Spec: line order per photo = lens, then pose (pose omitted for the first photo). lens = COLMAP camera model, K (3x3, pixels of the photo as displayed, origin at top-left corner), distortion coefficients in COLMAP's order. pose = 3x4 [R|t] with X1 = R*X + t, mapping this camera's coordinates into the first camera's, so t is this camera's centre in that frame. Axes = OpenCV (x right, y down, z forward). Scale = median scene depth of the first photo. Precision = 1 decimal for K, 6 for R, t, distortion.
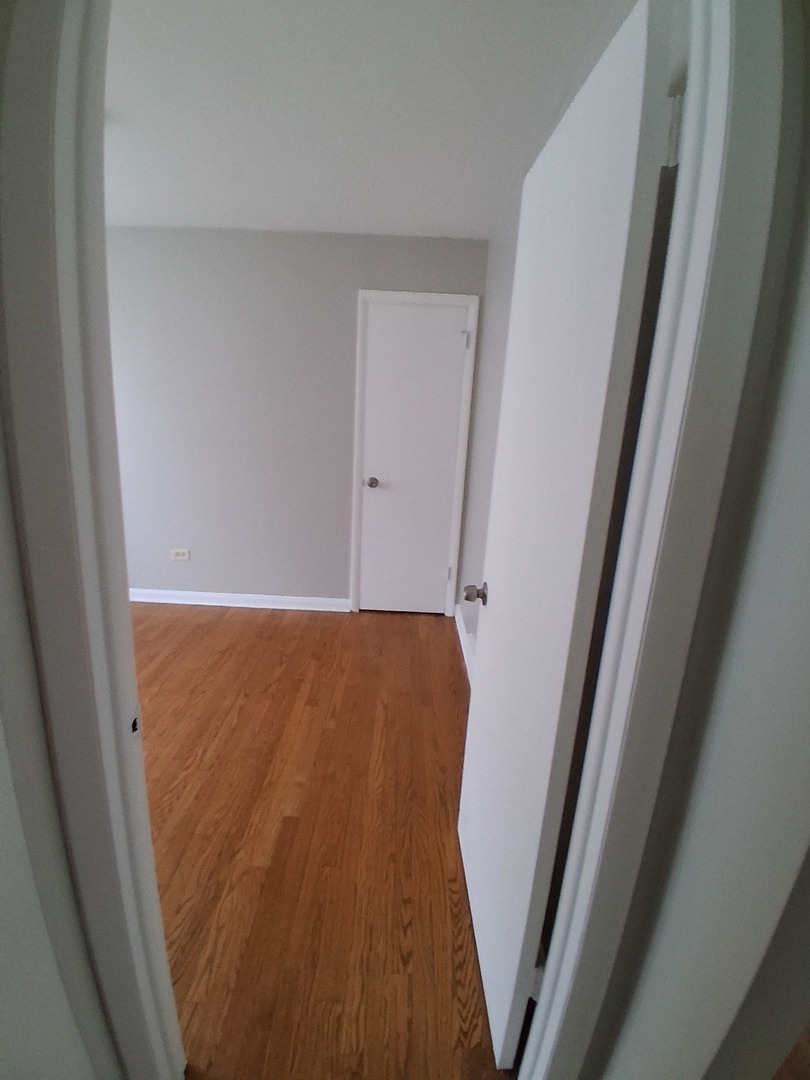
lens RADIAL K [[550.0, 0, 405.0], [0, 550.0, 540.0], [0, 0, 1]] dist [-0.001833, -0.043721]
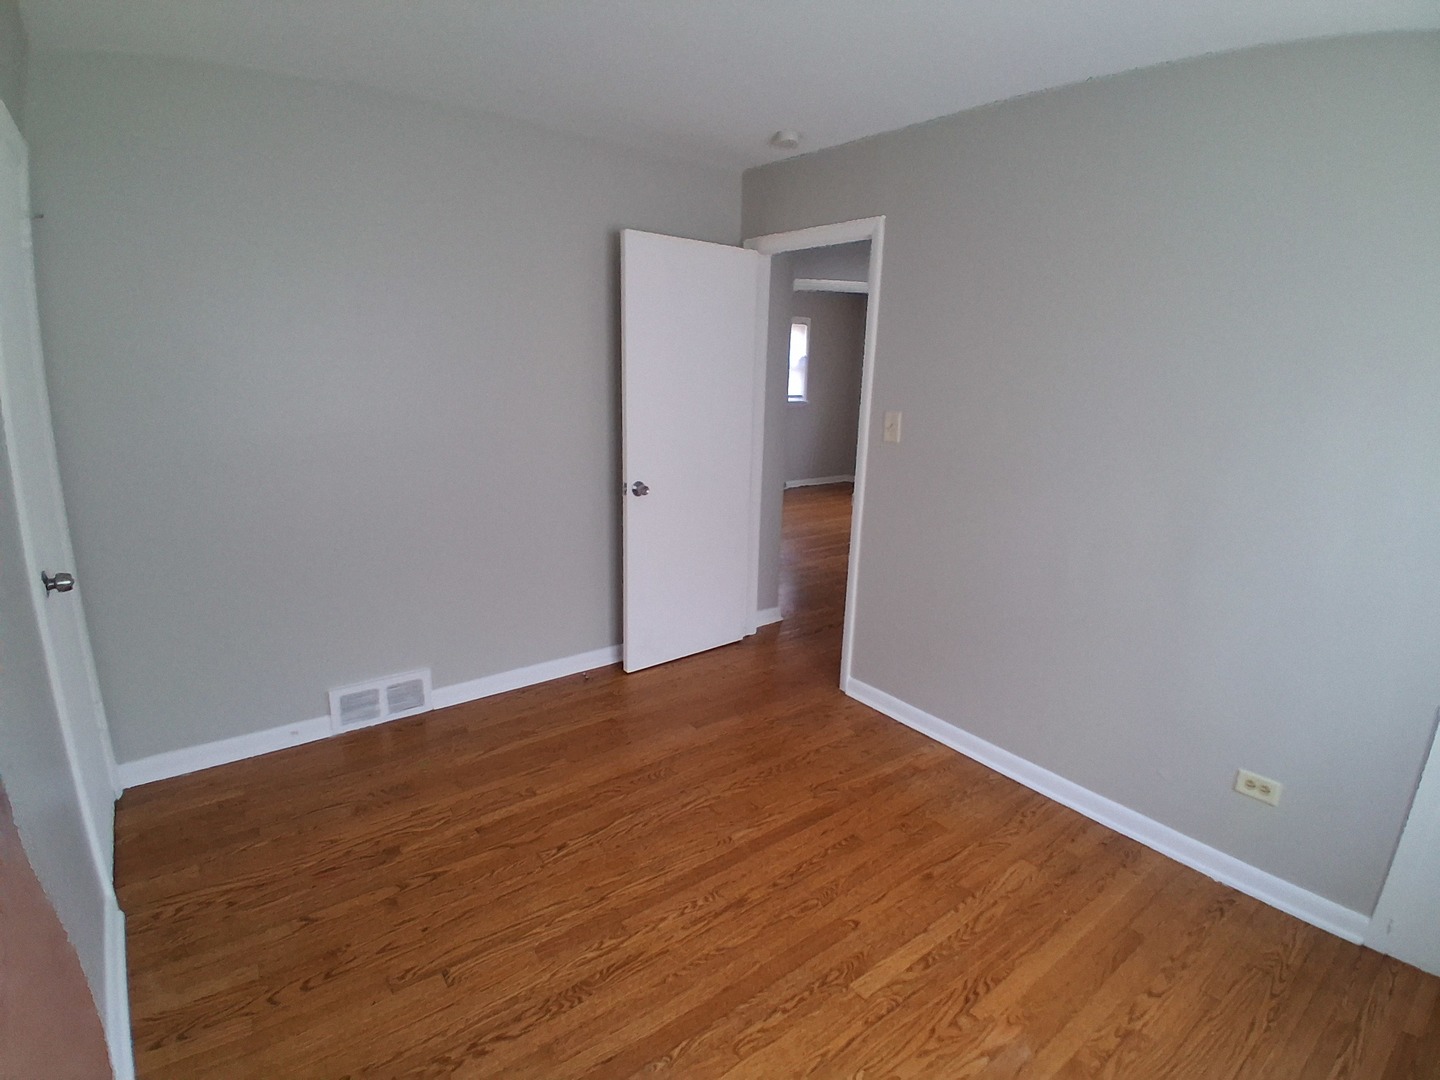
lens RADIAL K [[733.3, 0, 720.0], [0, 733.3, 540.0], [0, 0, 1]] dist [-0.001833, -0.043721]
pose [[-0.608477, -0.265901, 0.747698, -0.849730], [0.143531, 0.889779, 0.433234, -0.339942], [-0.780484, 0.370930, -0.503245, 1.034953]]
